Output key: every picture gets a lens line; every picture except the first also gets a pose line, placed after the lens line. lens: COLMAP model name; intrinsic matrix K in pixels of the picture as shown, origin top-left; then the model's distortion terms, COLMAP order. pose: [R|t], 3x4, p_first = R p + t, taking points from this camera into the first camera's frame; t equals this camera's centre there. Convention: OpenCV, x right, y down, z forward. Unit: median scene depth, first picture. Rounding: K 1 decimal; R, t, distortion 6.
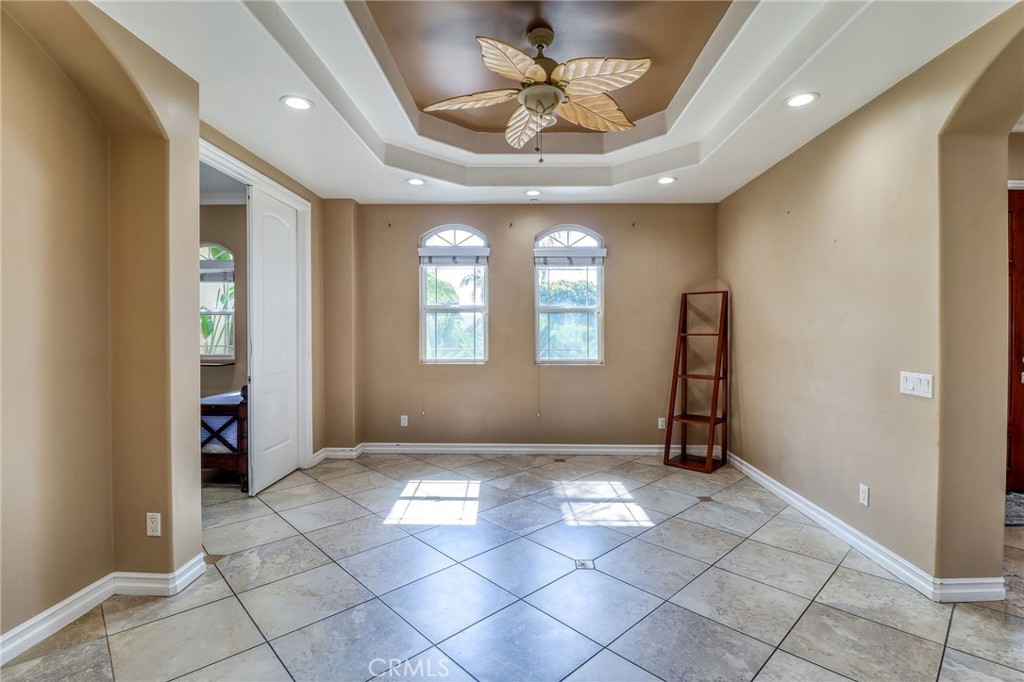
lens RADIAL K [[476.8, 0, 518.0], [0, 476.8, 335.6], [0, 0, 1]] dist [-0.000074, -0.013703]
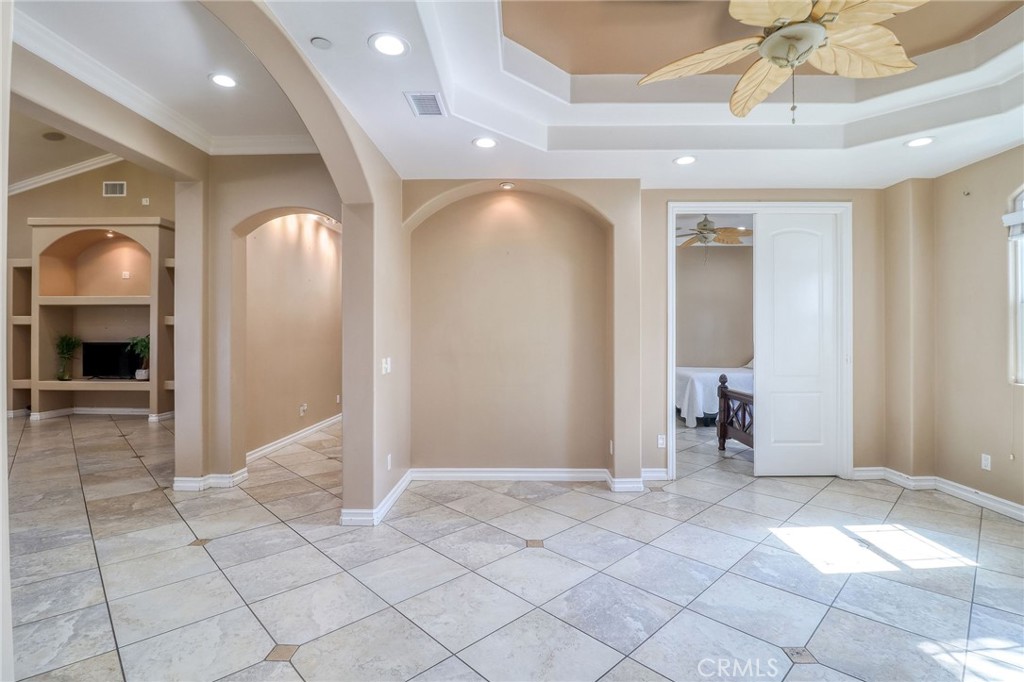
lens RADIAL K [[476.8, 0, 518.0], [0, 476.8, 335.6], [0, 0, 1]] dist [-0.000074, -0.013703]
pose [[0.010579, -0.001979, -0.999942, 0.589821], [-0.007196, 0.999972, -0.002055, -0.004706], [0.999918, 0.007218, 0.010564, 0.377733]]
